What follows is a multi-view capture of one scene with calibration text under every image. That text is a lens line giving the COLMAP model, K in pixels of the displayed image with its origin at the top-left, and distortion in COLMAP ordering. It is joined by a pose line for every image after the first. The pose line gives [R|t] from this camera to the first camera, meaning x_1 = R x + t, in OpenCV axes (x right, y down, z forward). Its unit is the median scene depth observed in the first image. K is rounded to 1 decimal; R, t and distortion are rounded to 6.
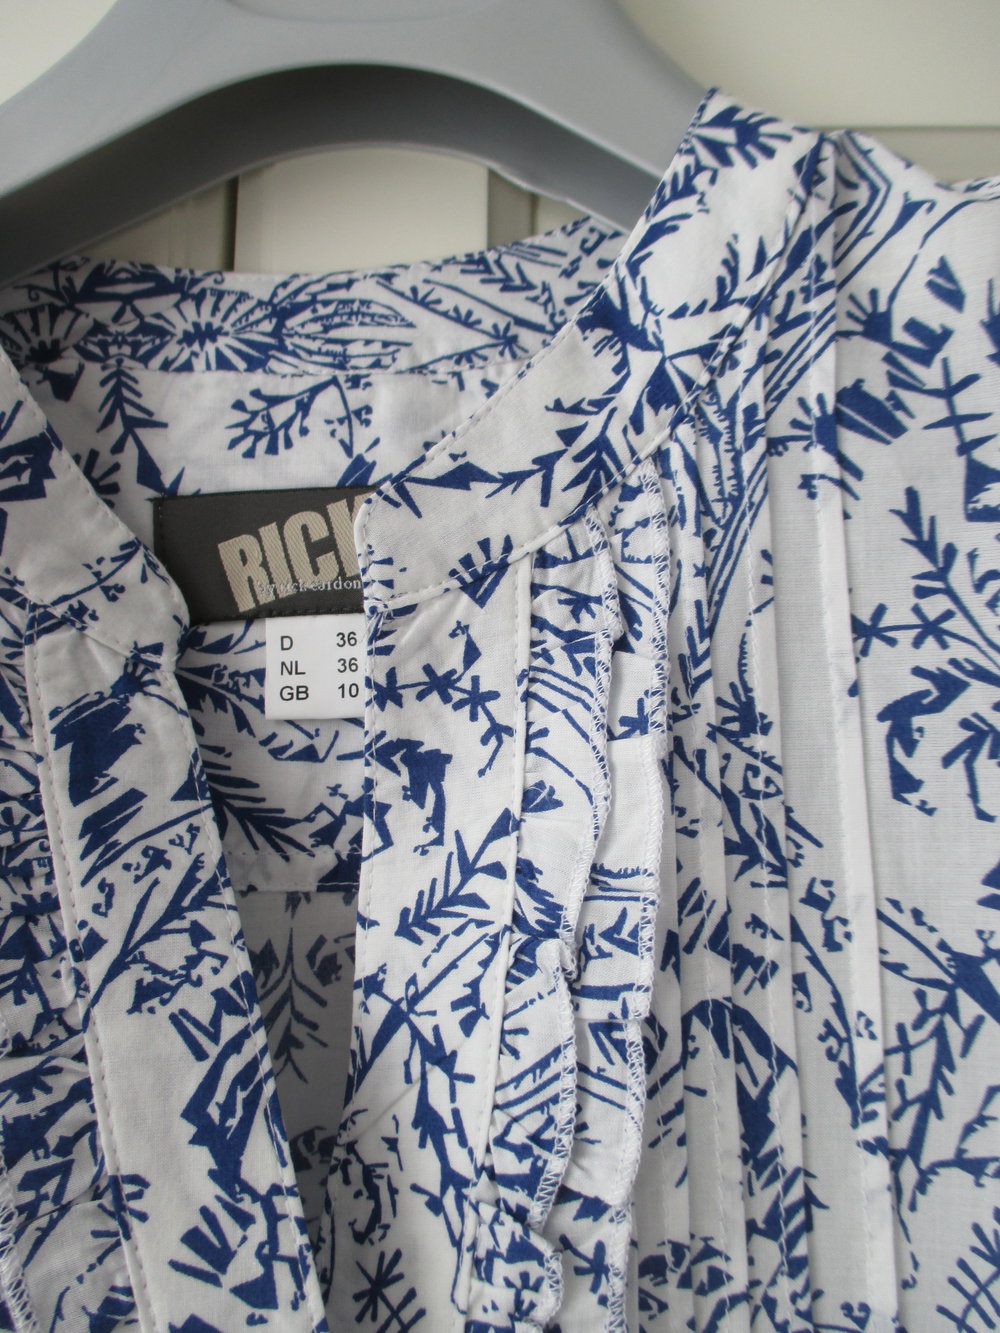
lens RADIAL K [[1093.0, 0, 500.0], [0, 1093.0, 666.5], [0, 0, 1]] dist [0.004457, 0.006508]
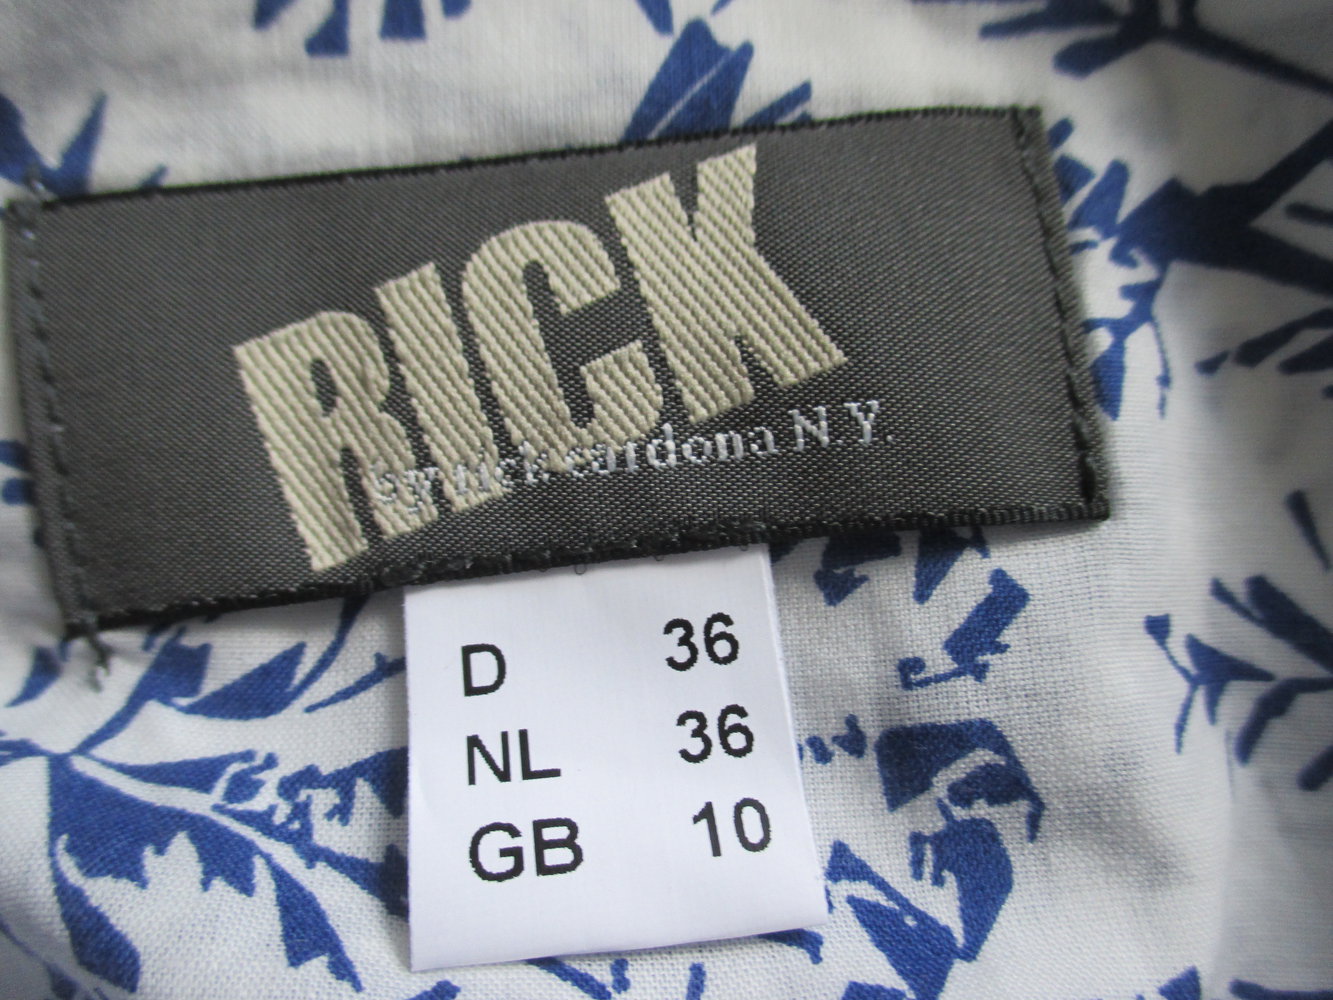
lens RADIAL K [[1093.0, 0, 666.6], [0, 1093.0, 526.7], [0, 0, 1]] dist [0.004457, 0.006508]
pose [[0.993284, -0.056882, 0.100750, -0.176341], [0.071429, 0.986519, -0.147236, -0.012618], [-0.091017, 0.153443, 0.983957, 0.714834]]
